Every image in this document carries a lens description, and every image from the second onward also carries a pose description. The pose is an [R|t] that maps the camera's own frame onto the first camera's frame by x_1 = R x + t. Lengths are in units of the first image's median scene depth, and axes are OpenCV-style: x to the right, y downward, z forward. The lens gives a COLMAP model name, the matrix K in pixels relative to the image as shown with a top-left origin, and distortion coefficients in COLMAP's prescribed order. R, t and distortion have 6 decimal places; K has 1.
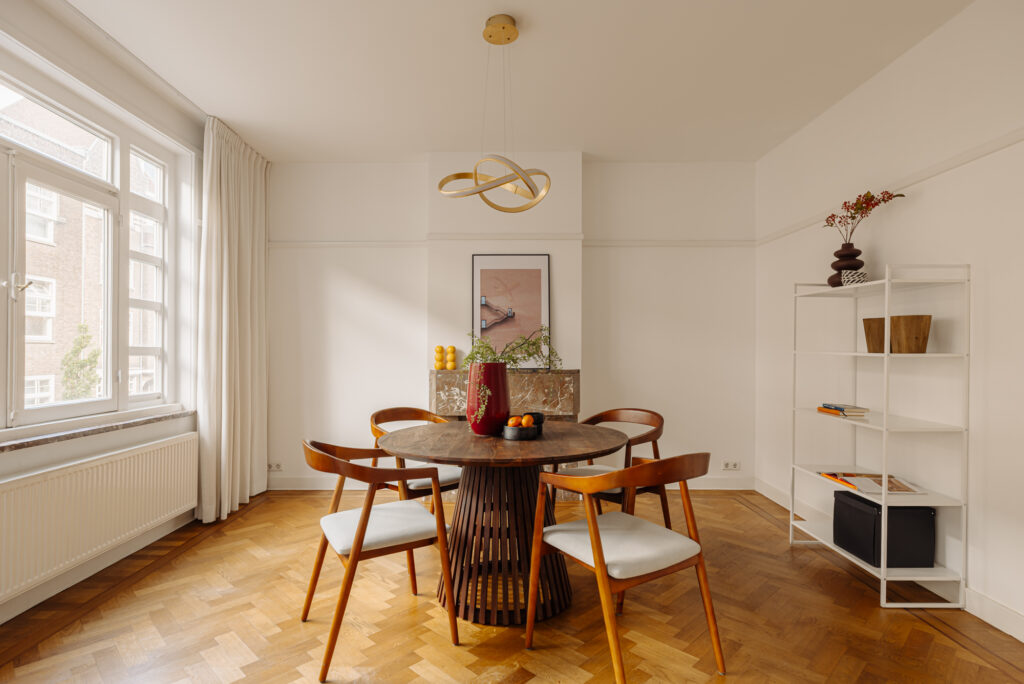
lens RADIAL K [[515.6, 0, 507.3], [0, 515.6, 339.0], [0, 0, 1]] dist [-0.001339, -0.000687]
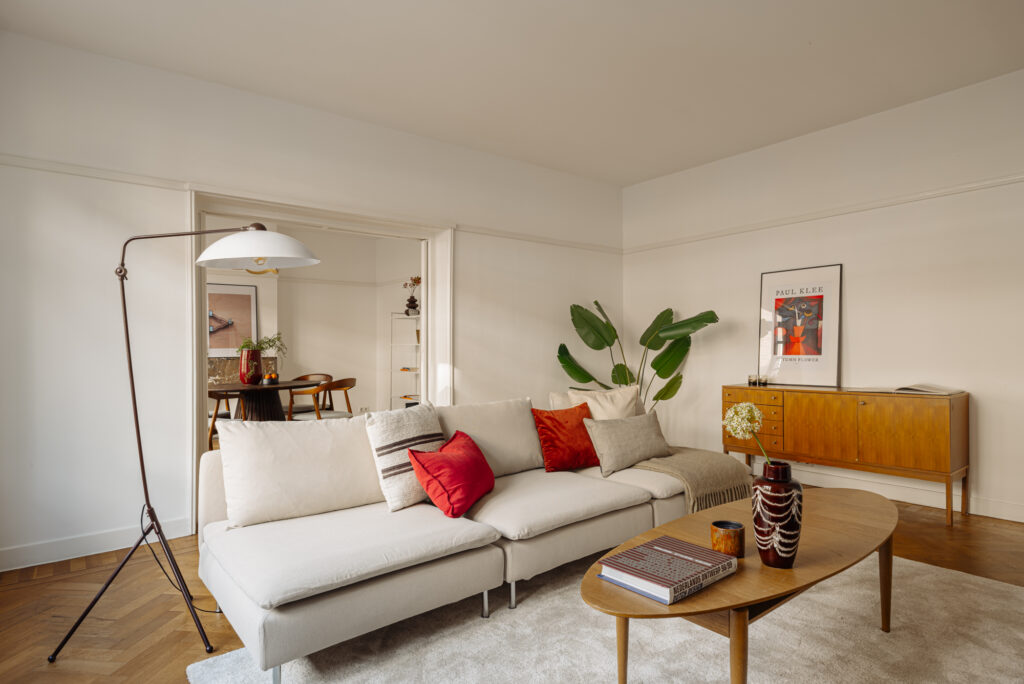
lens RADIAL K [[624.4, 0, 502.3], [0, 624.4, 347.7], [0, 0, 1]] dist [0.107405, -0.001191]
pose [[0.814891, -0.008845, 0.579547, -0.599841], [0.001137, 0.999906, 0.013662, 0.003524], [-0.579613, -0.010474, 0.814825, -1.443115]]
